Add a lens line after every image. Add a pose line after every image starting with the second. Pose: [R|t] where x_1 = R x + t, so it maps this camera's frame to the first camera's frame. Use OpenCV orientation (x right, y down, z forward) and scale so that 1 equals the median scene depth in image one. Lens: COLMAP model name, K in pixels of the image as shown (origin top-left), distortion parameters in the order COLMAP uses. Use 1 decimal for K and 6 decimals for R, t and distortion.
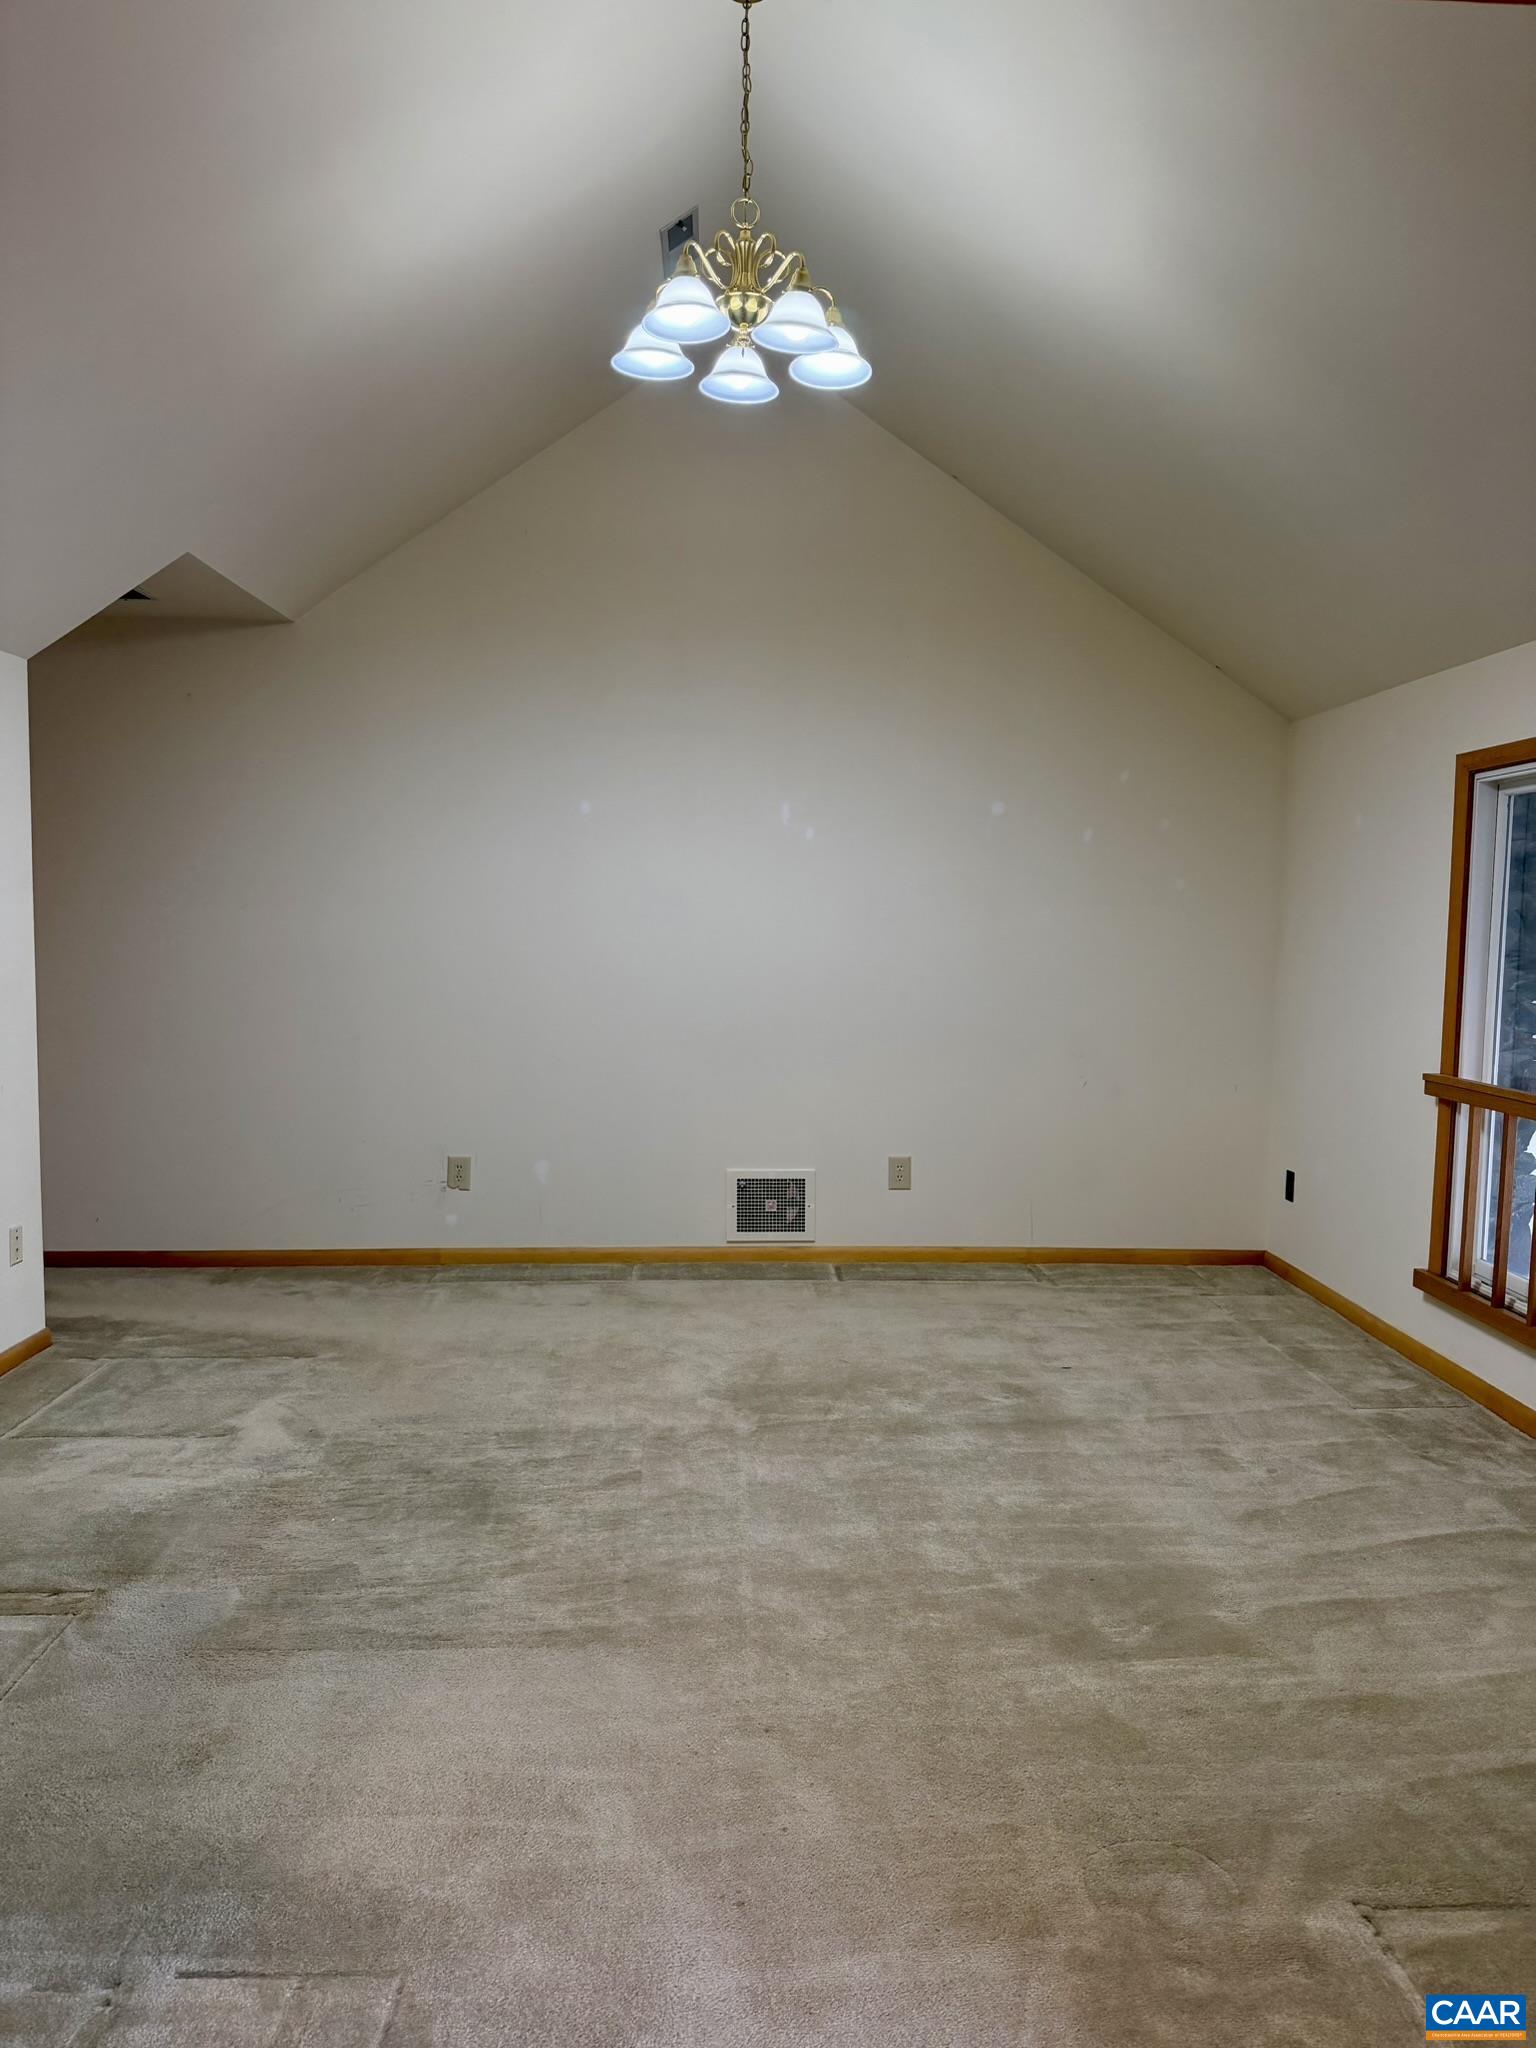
lens RADIAL K [[1441.0, 0, 771.2], [0, 1441.0, 1026.9], [0, 0, 1]] dist [0.043911, -0.006229]
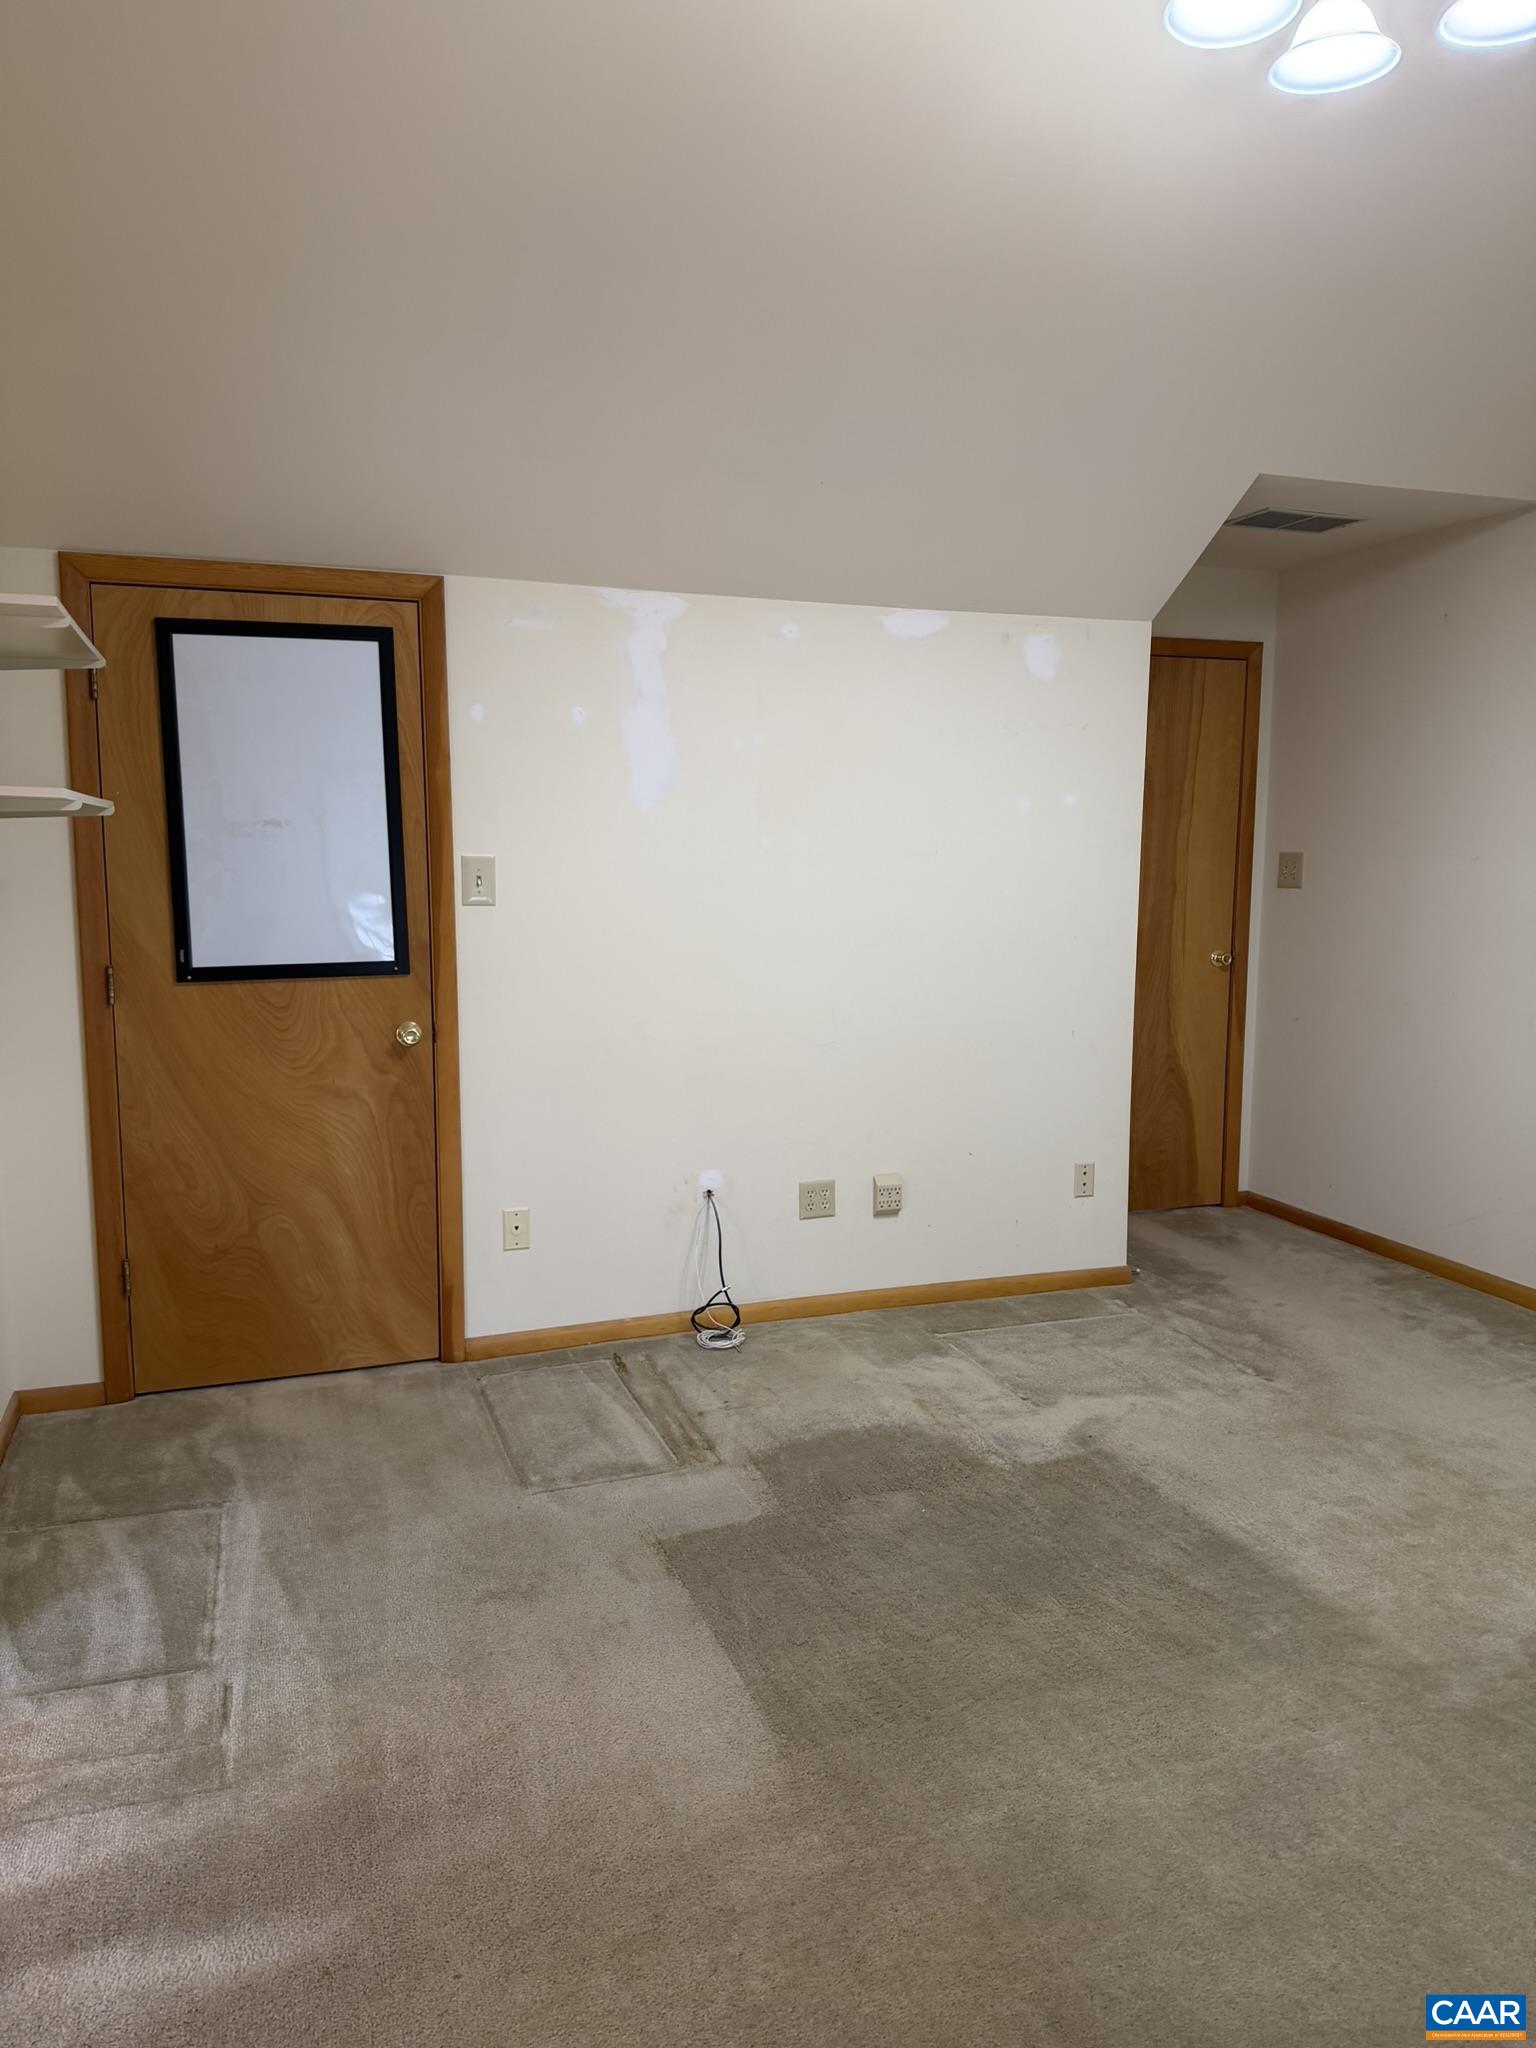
lens RADIAL K [[1441.0, 0, 771.0], [0, 1441.0, 1022.7], [0, 0, 1]] dist [0.043911, -0.006229]
pose [[0.332897, 0.113619, -0.936093, 0.391327], [-0.078953, 0.992587, 0.092398, -0.044726], [0.939652, 0.043148, 0.339400, 0.428444]]
